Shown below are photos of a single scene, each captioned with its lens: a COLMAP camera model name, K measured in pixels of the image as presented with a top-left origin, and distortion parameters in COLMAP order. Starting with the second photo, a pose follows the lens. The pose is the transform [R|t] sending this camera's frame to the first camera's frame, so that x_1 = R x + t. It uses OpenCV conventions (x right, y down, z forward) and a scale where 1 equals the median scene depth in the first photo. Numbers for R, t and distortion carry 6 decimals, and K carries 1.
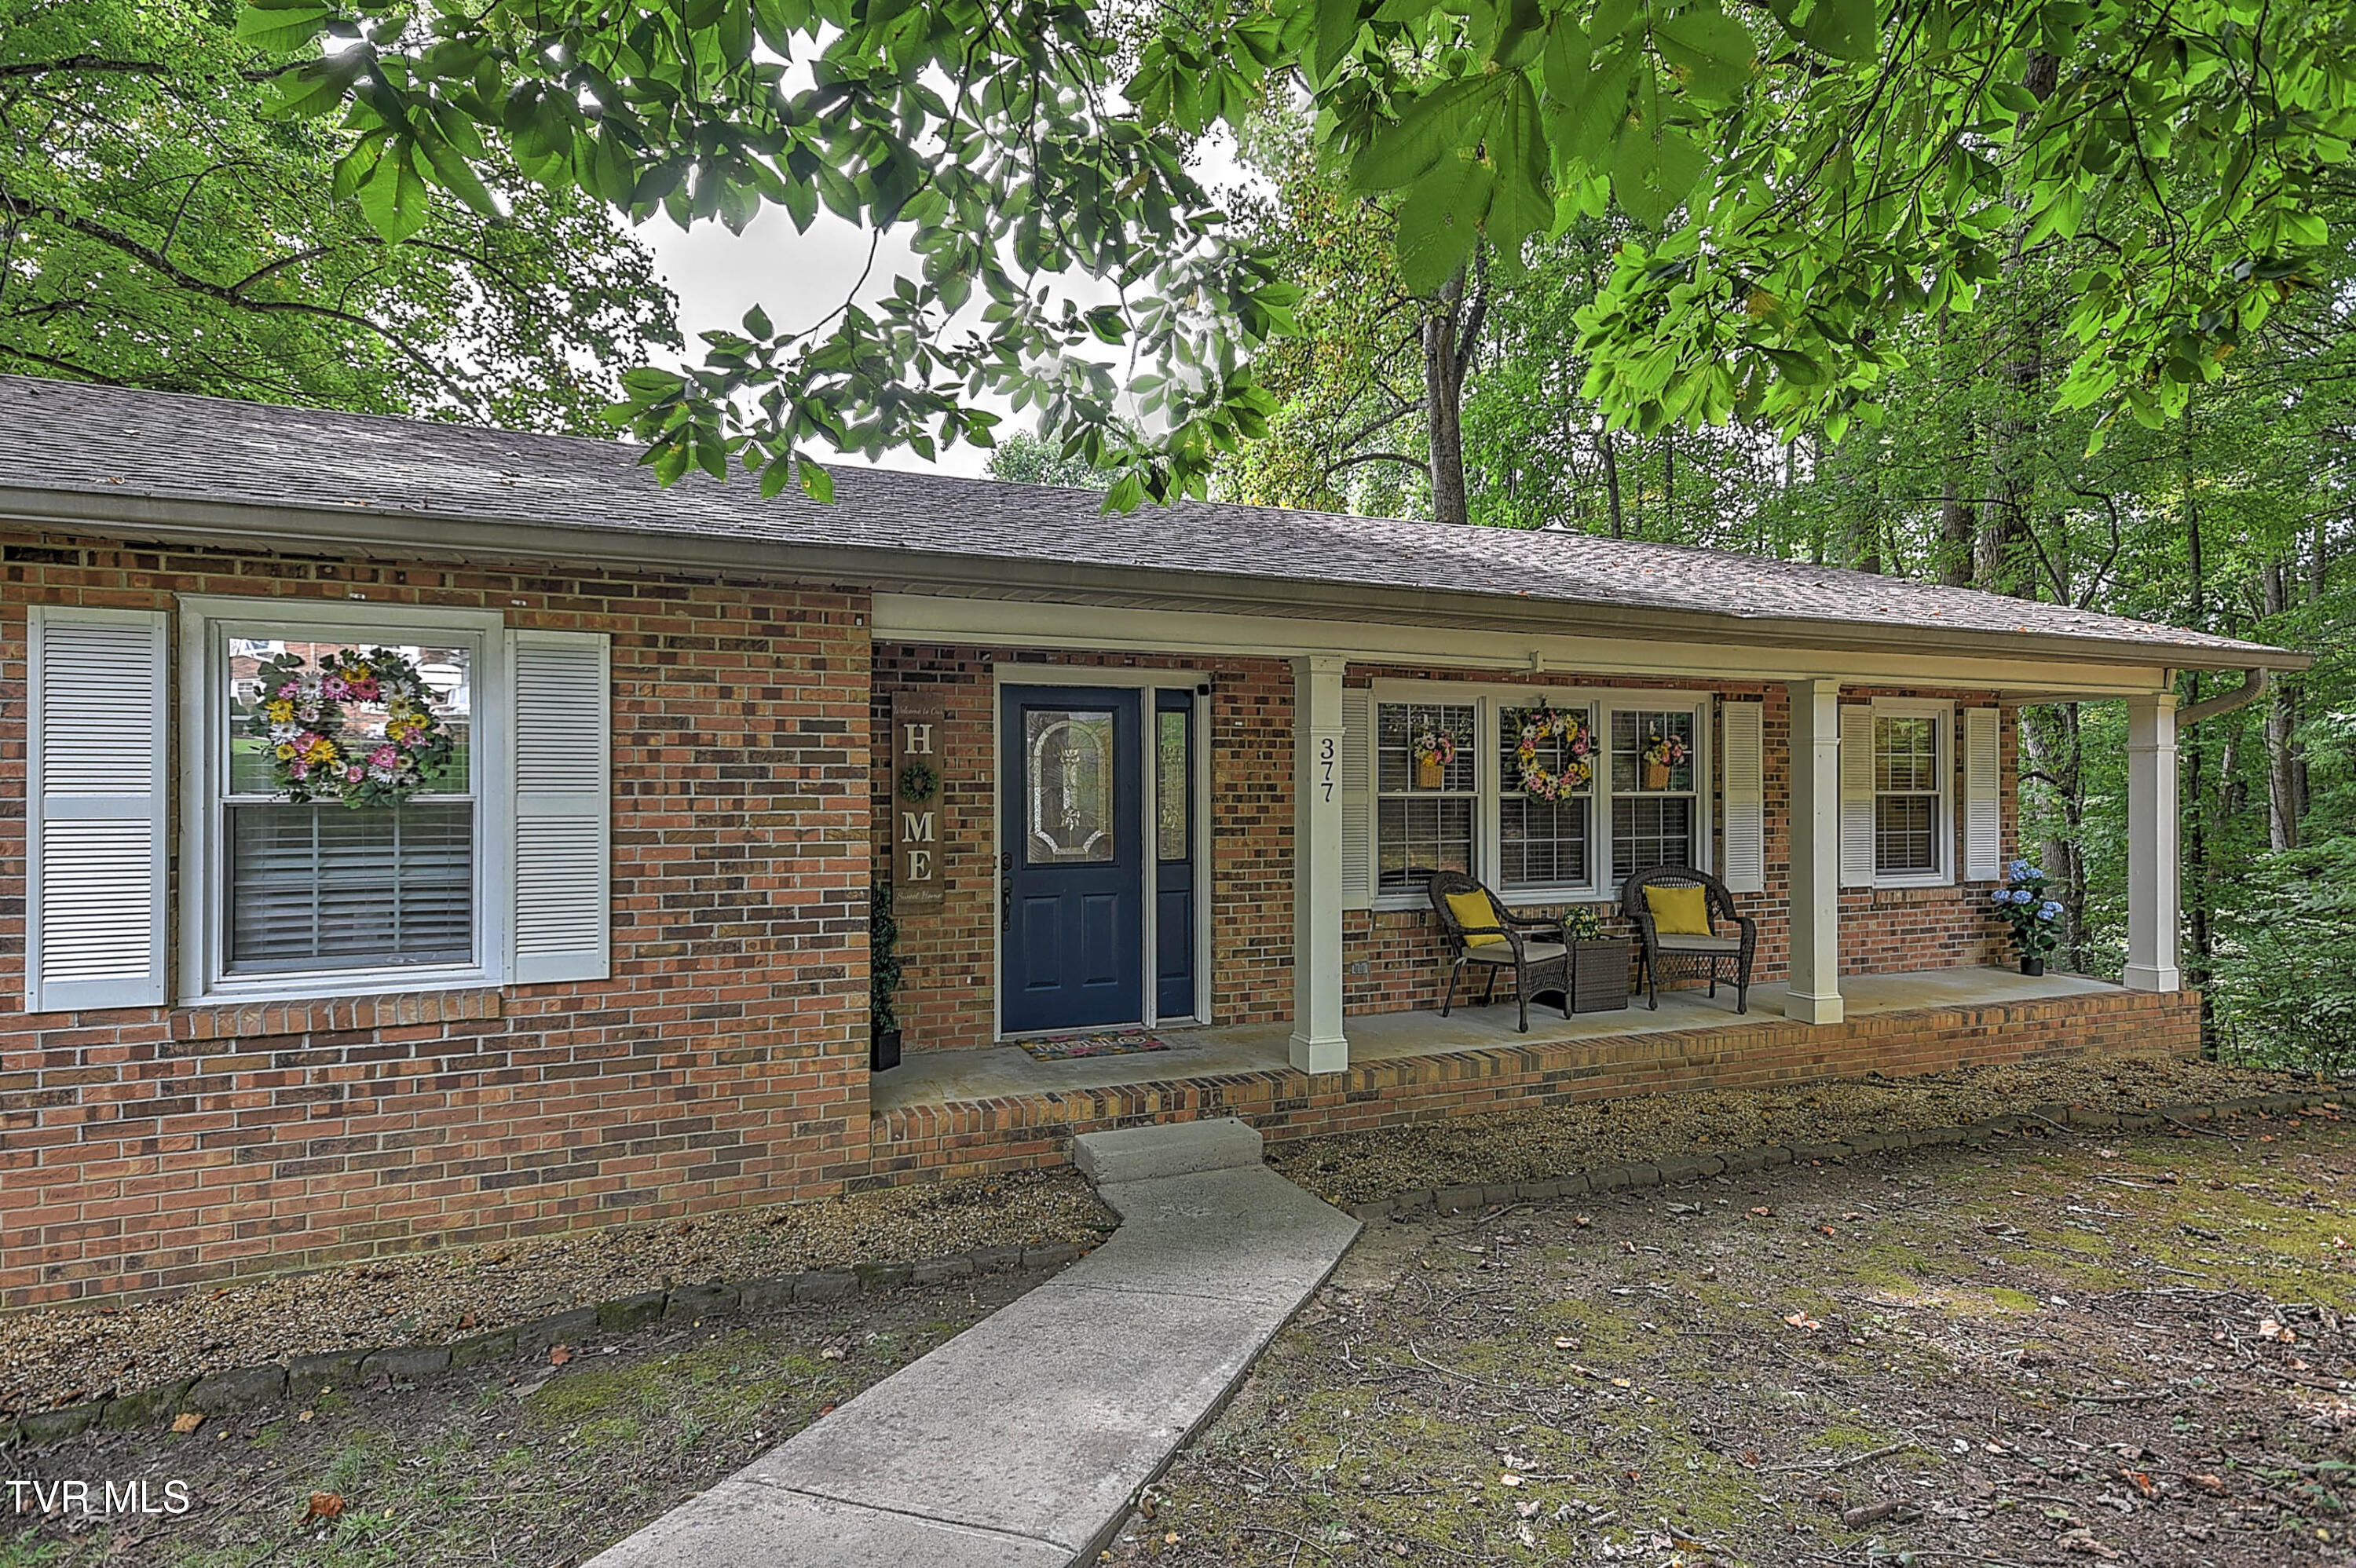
lens RADIAL K [[1170.8, 0, 1175.4], [0, 1170.8, 779.0], [0, 0, 1]] dist [0.016775, 0.000607]
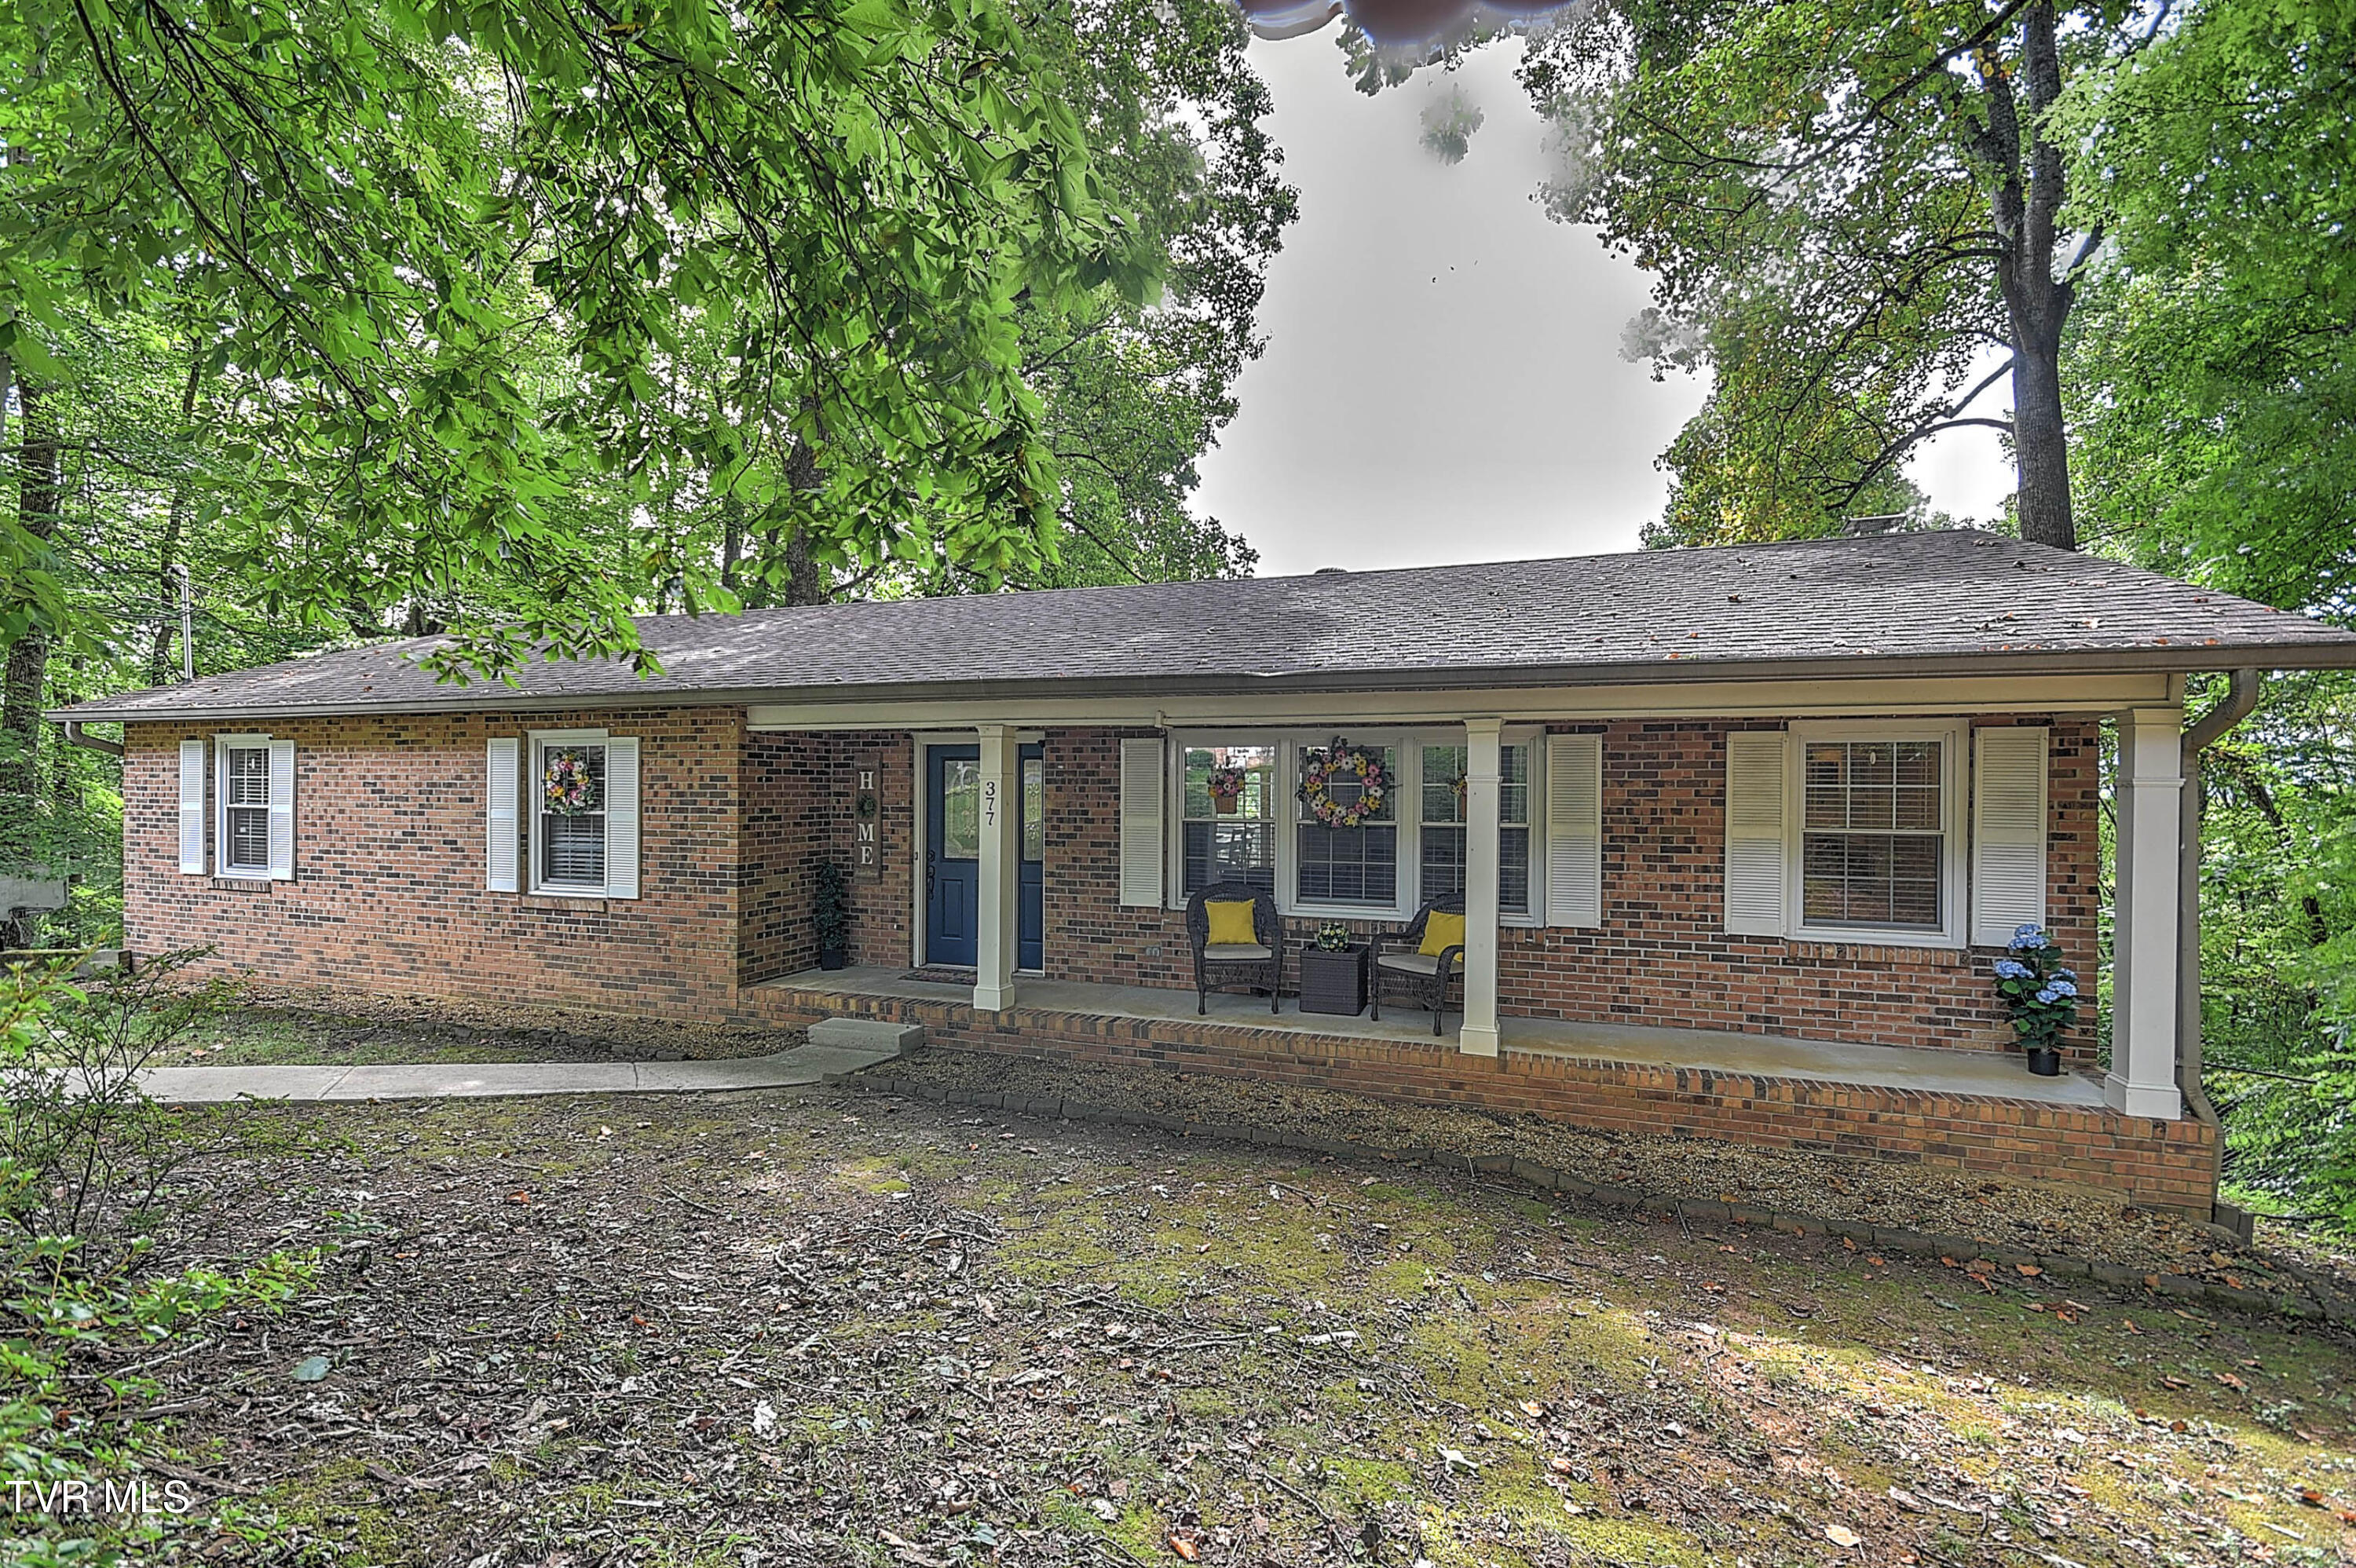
lens RADIAL K [[1034.1, 0, 1170.9], [0, 1034.1, 786.6], [0, 0, 1]] dist [0.002964, -0.001286]
pose [[0.750774, 0.005576, -0.660536, 1.258020], [-0.002792, 0.999982, 0.005269, -0.039377], [0.660553, -0.002111, 0.750776, 0.197232]]
